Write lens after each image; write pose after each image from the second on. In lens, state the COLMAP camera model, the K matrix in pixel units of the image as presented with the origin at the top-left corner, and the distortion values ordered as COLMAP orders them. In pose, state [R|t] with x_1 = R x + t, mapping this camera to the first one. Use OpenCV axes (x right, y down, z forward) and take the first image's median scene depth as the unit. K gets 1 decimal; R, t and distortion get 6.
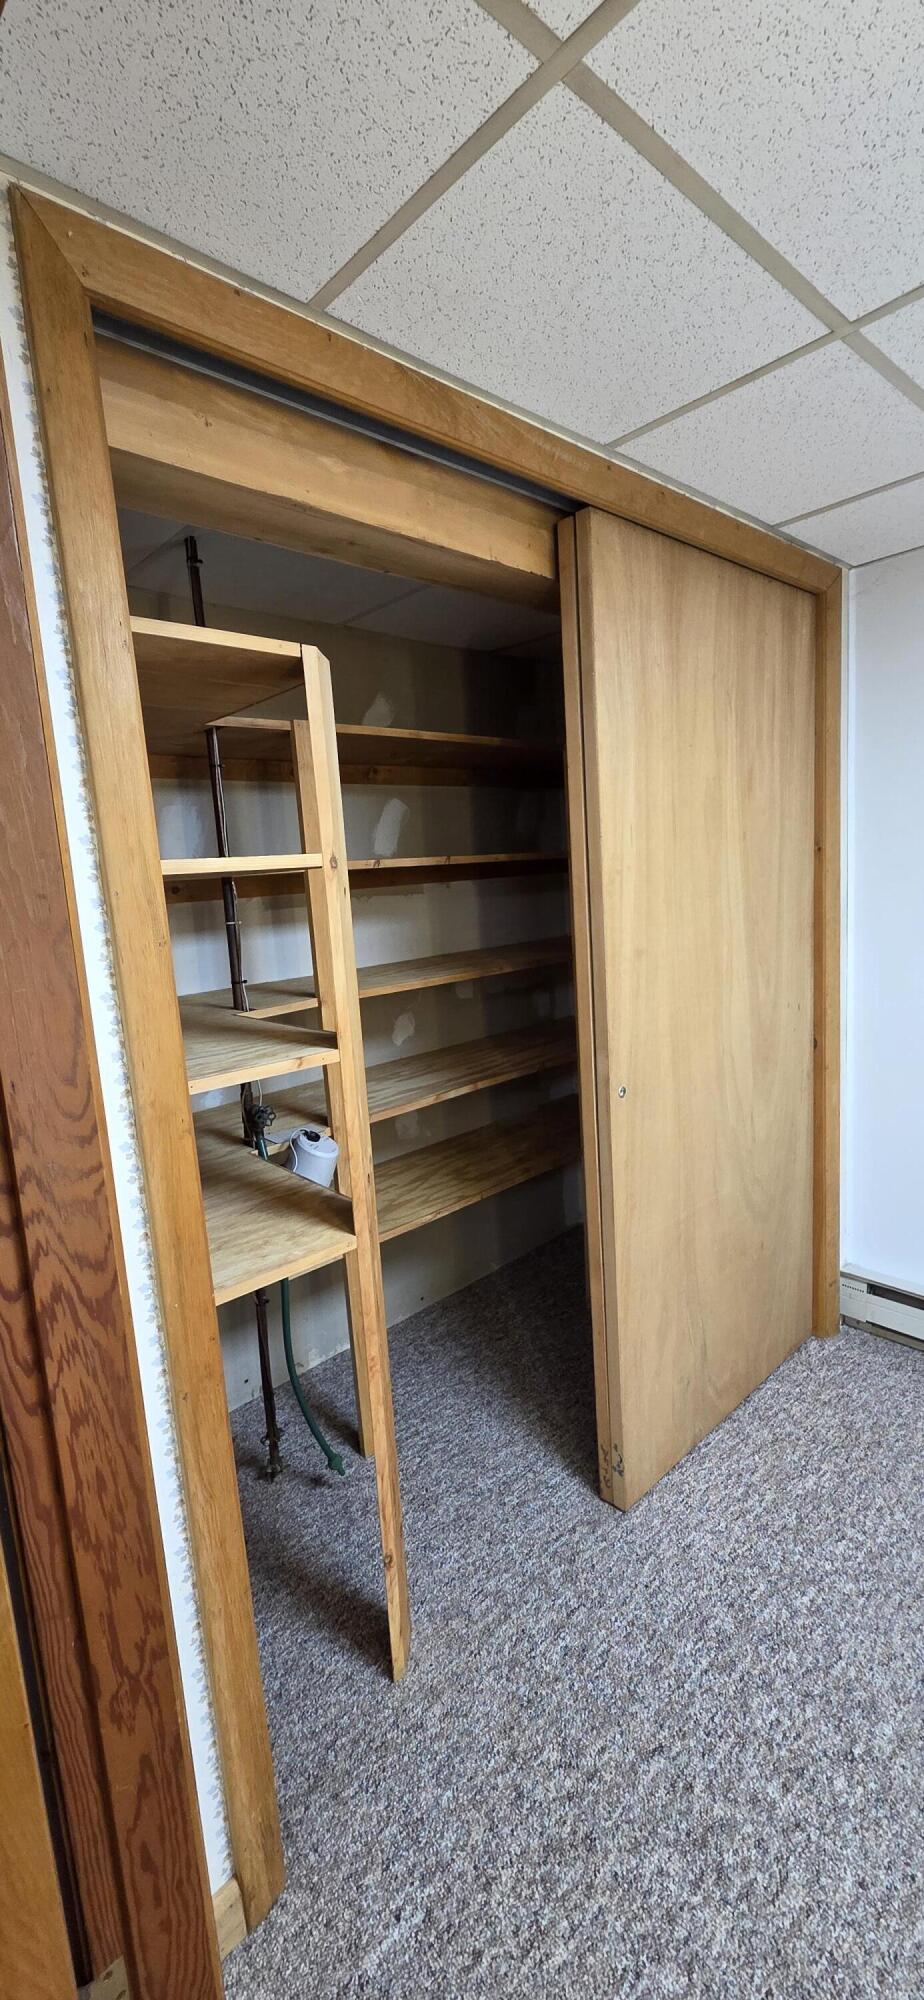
lens RADIAL K [[823.6, 0, 462.1], [0, 823.6, 997.1], [0, 0, 1]] dist [0.000864, -0.000310]
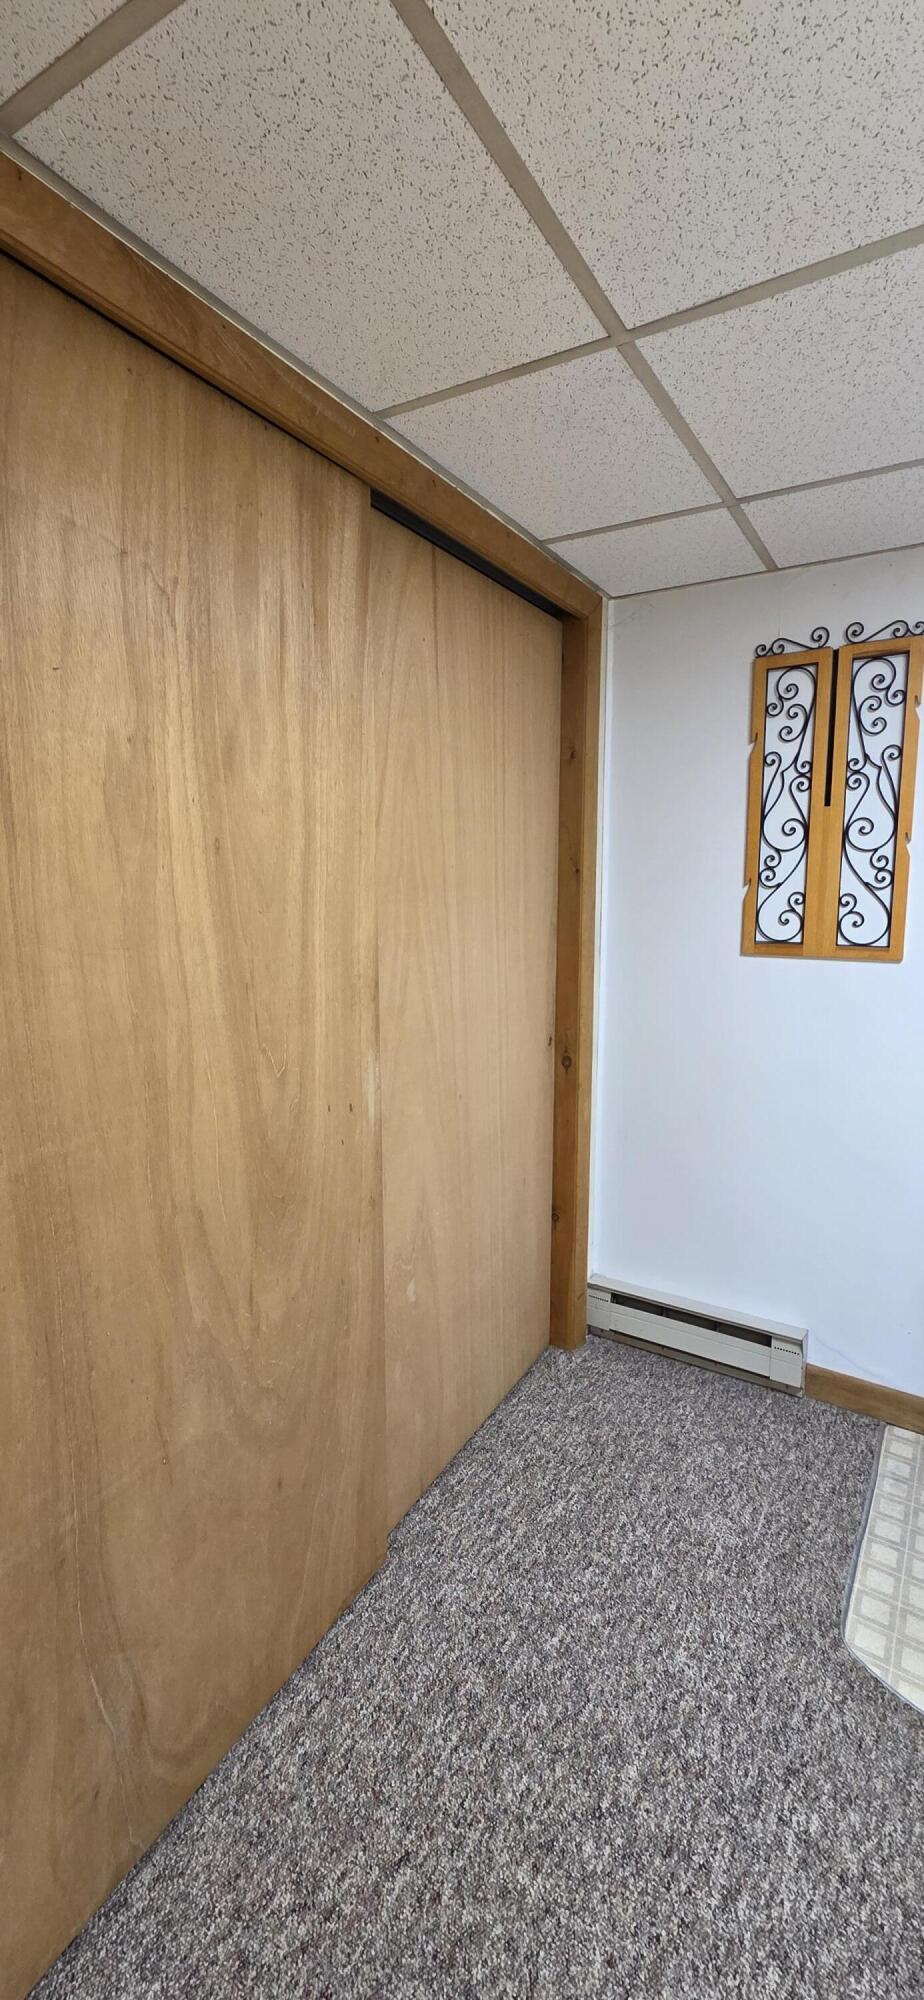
lens RADIAL K [[823.6, 0, 459.7], [0, 823.6, 998.2], [0, 0, 1]] dist [0.000864, -0.000310]
pose [[0.960058, 0.018217, 0.279206, 0.026291], [-0.018162, 0.999831, -0.002785, -0.029430], [-0.279209, -0.002397, 0.960227, 0.114772]]
